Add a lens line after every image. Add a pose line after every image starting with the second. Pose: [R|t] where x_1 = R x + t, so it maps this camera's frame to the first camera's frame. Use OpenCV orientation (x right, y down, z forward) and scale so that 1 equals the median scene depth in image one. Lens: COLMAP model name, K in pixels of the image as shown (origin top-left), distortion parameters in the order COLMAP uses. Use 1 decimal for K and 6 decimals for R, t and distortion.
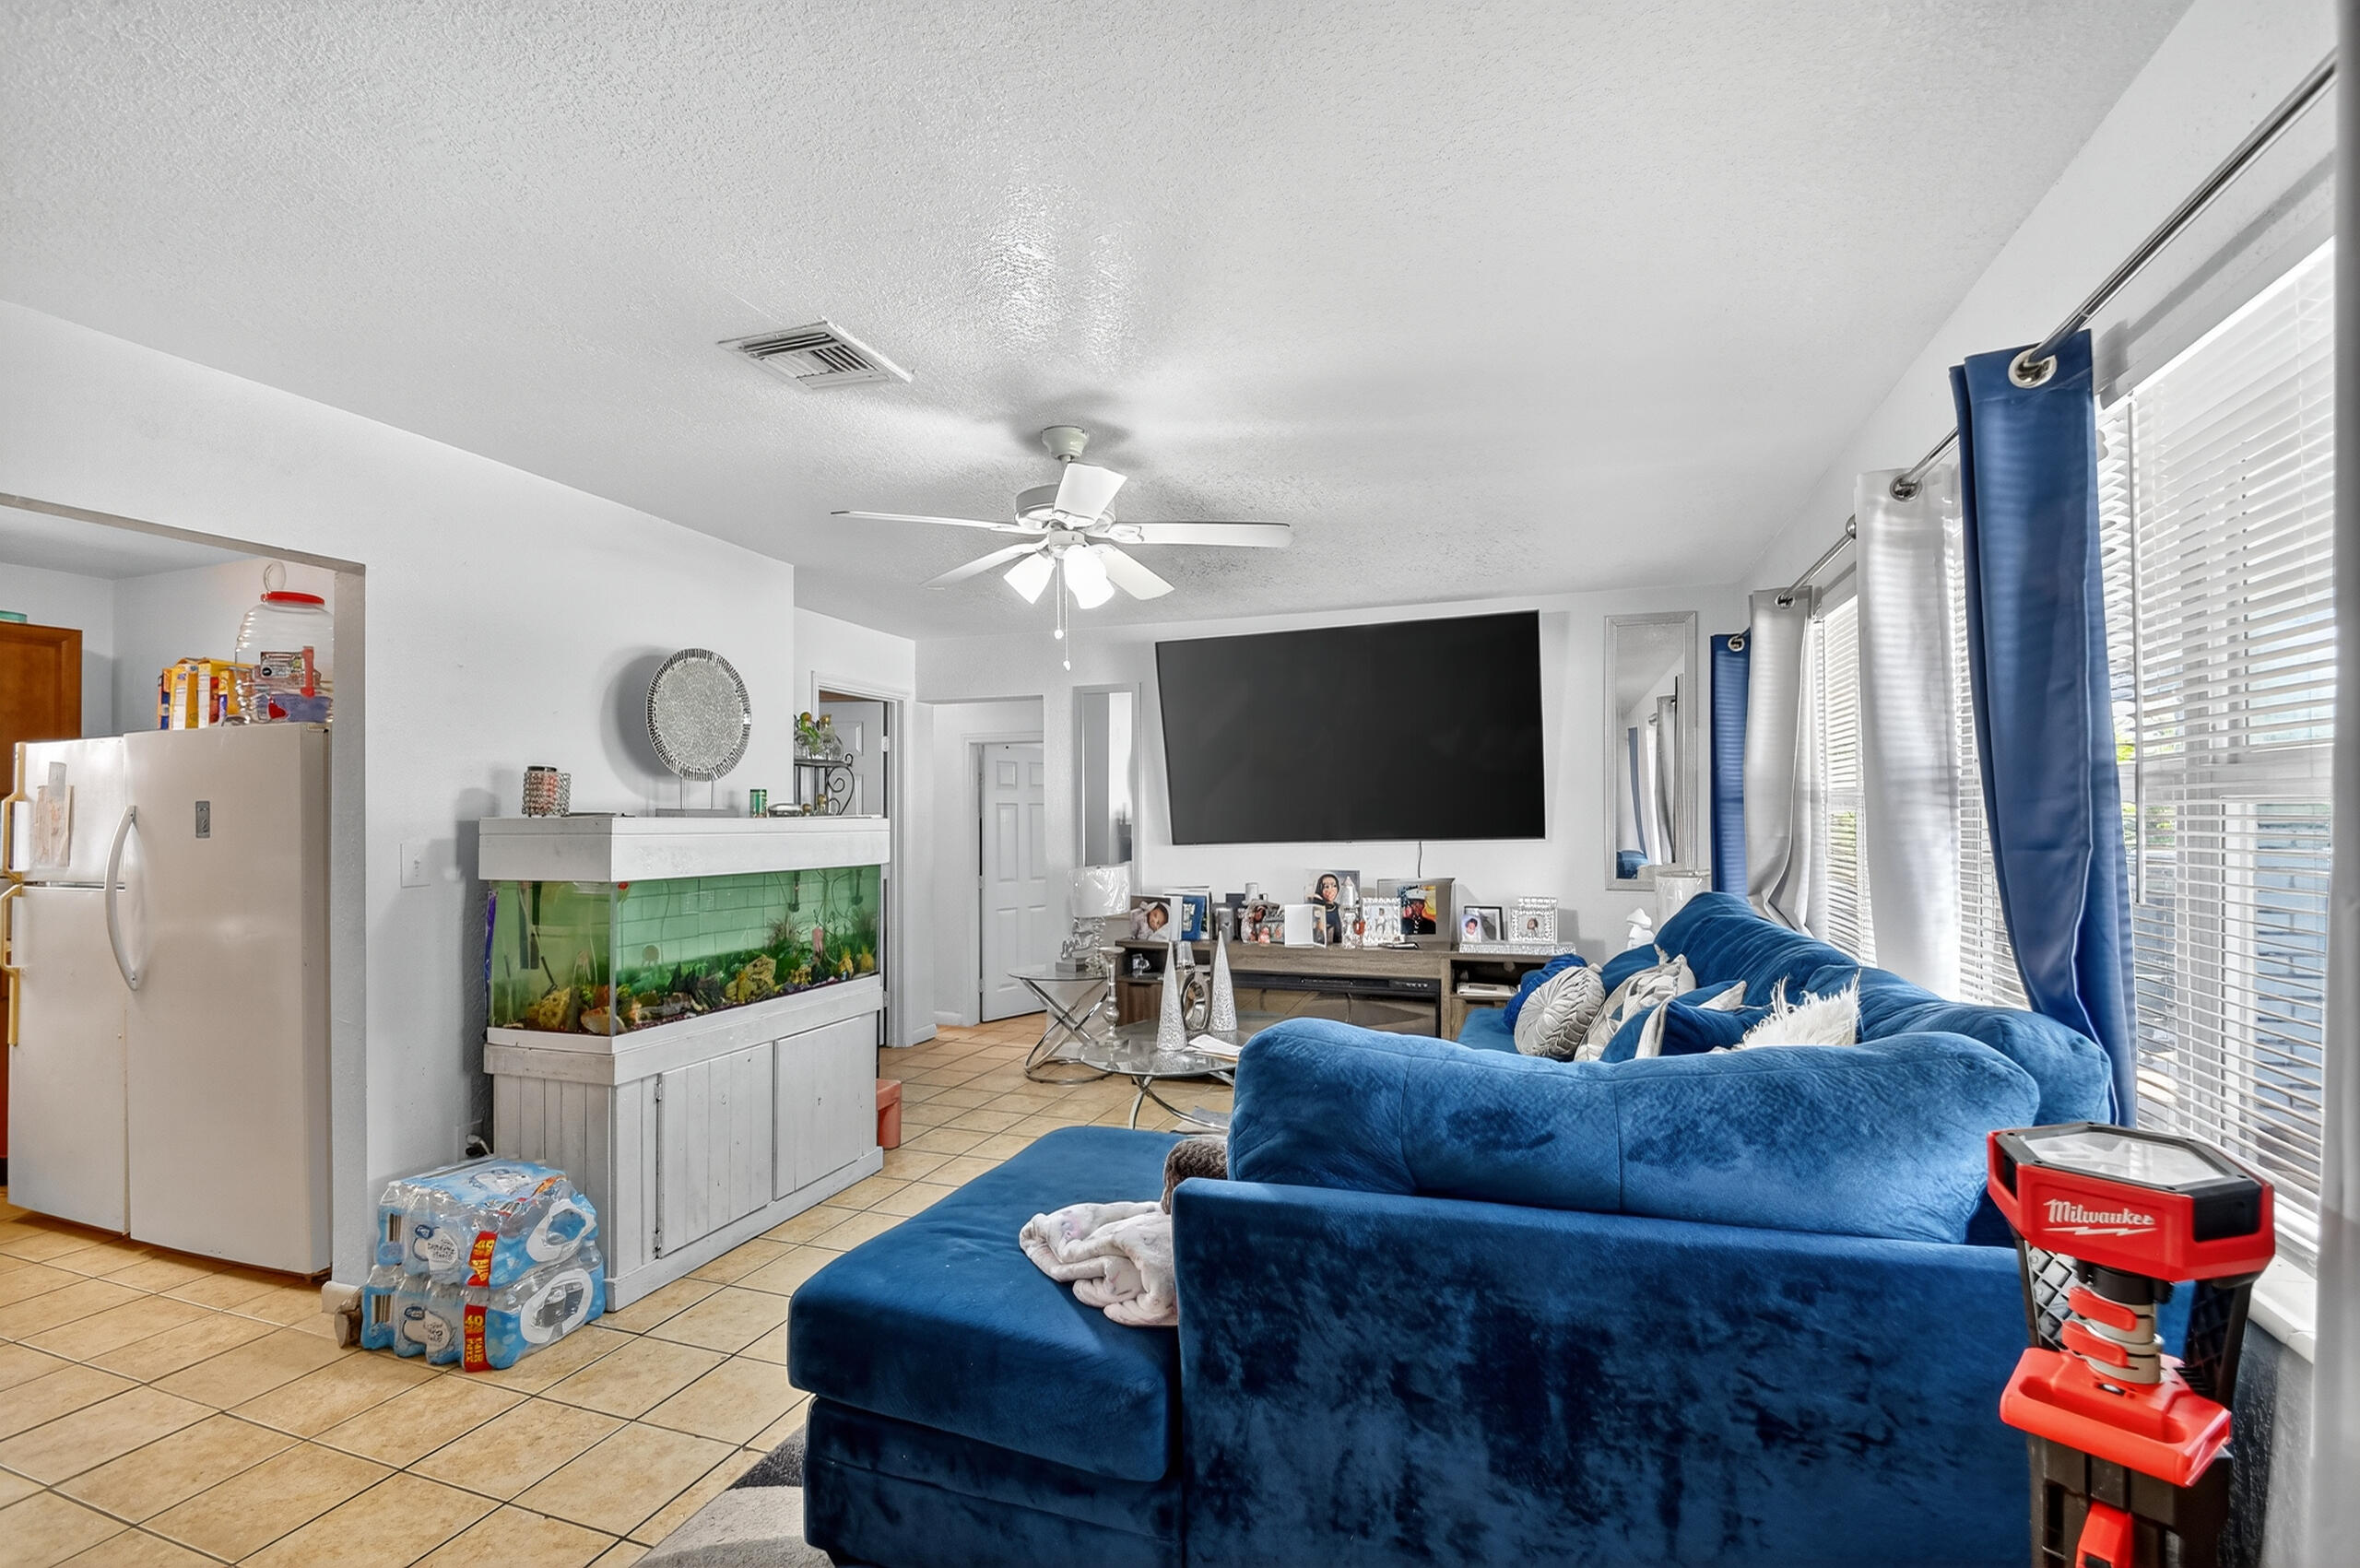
lens RADIAL K [[1049.2, 0, 1185.0], [0, 1049.2, 805.1], [0, 0, 1]] dist [0.014822, -0.016259]
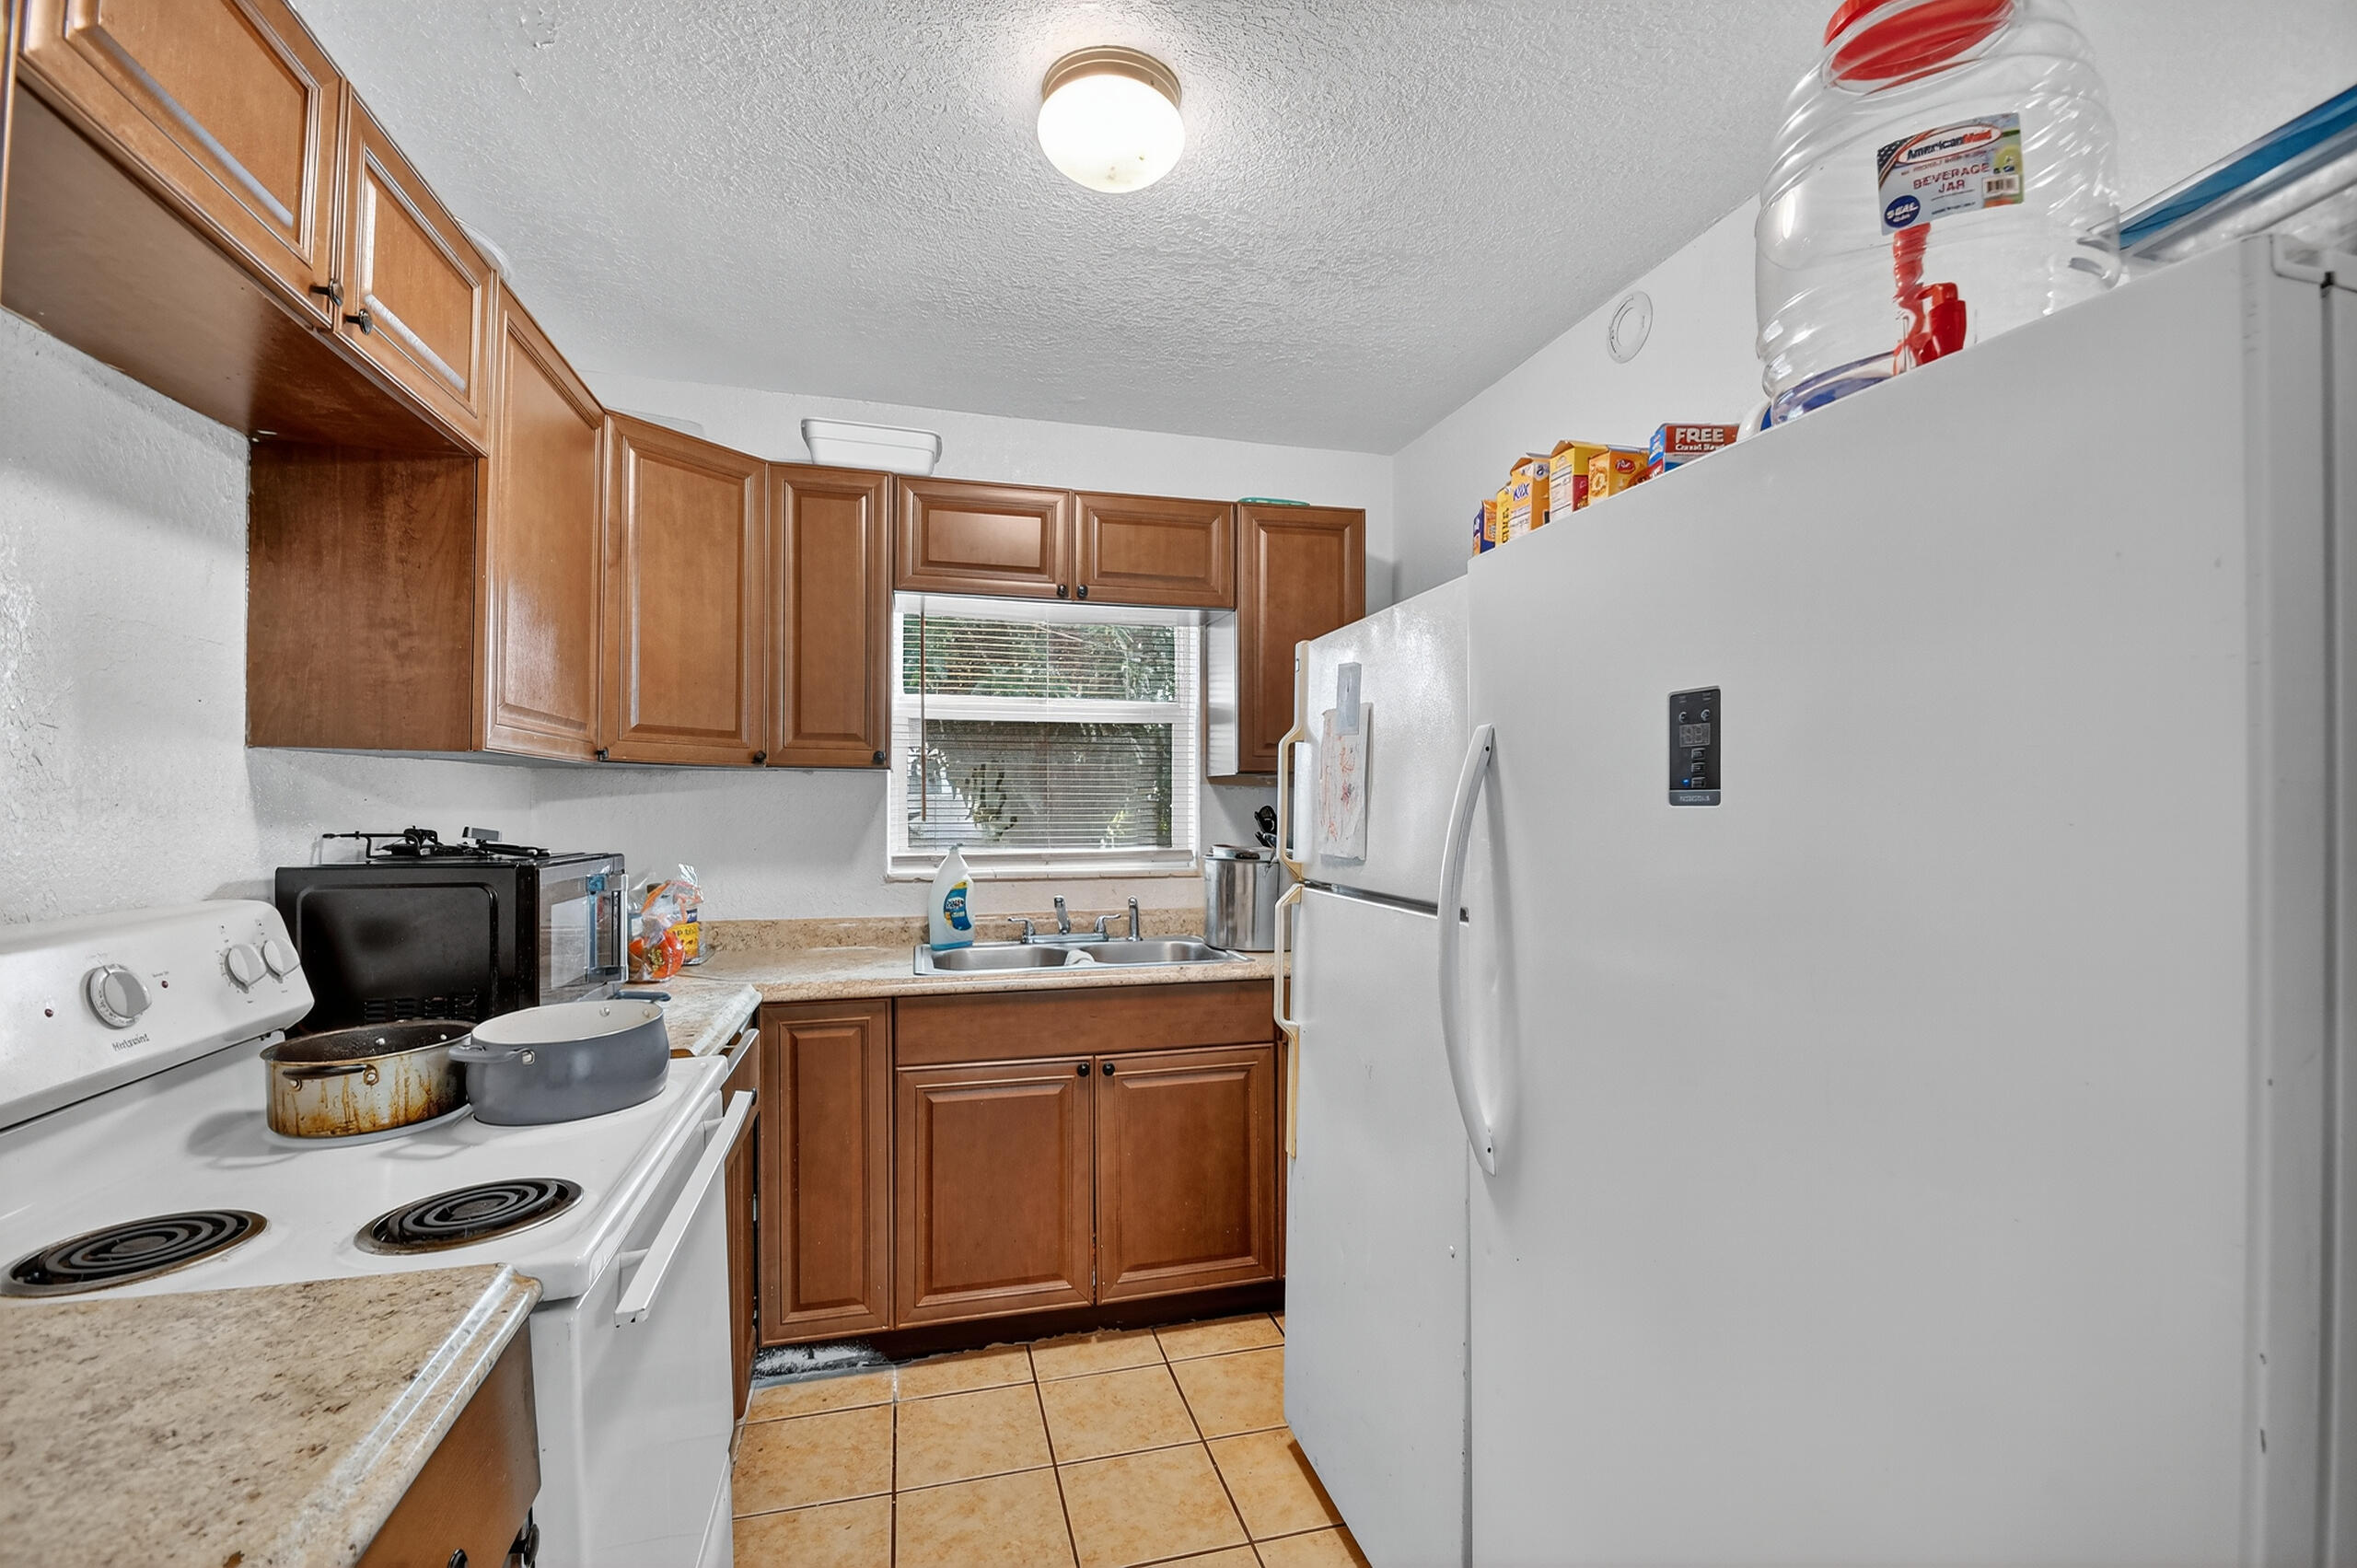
lens RADIAL K [[1047.9, 0, 1183.5], [0, 1047.9, 805.1], [0, 0, 1]] dist [0.014822, -0.016259]
pose [[0.571028, 0.009479, -0.820876, -0.796748], [0.006525, 0.999849, 0.016084, 0.026535], [0.820905, -0.014541, 0.570880, 0.722048]]
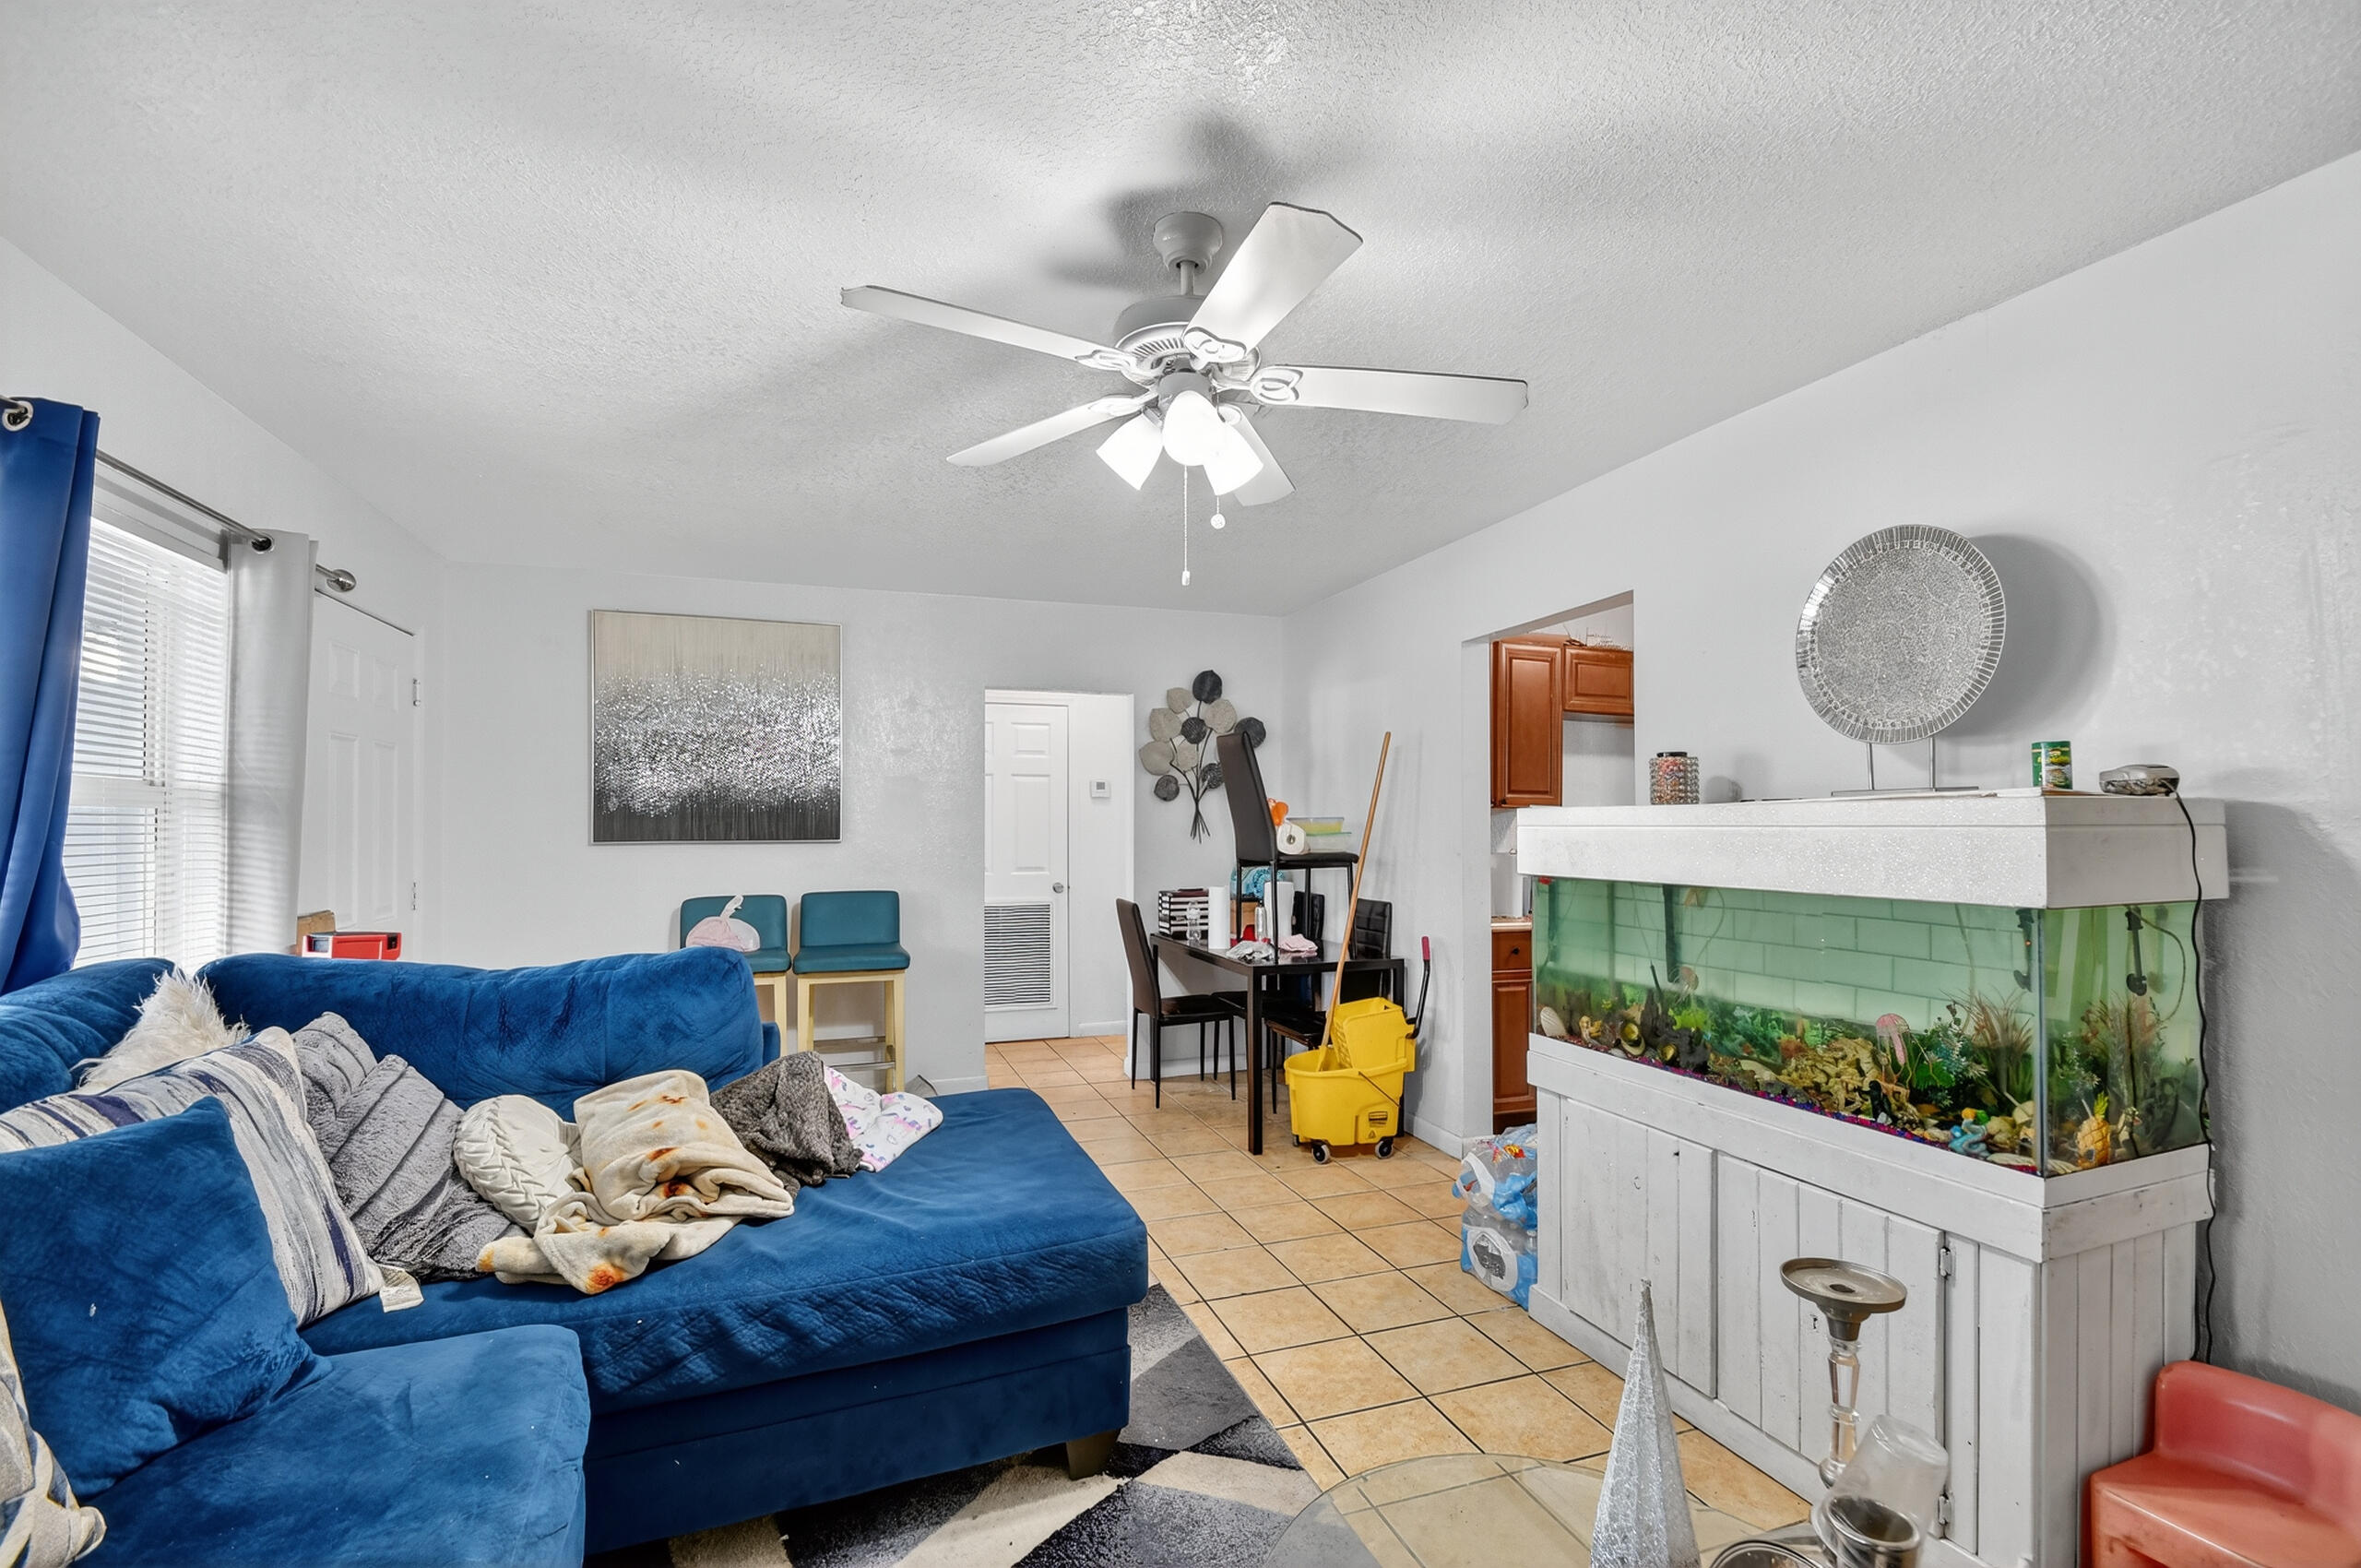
lens RADIAL K [[1049.7, 0, 1185.5], [0, 1049.7, 805.1], [0, 0, 1]] dist [0.014822, -0.016259]
pose [[-0.763751, -0.003532, -0.645501, 0.318427], [0.015087, 0.999614, -0.023320, 0.024559], [0.645335, -0.027550, -0.763403, 1.477338]]
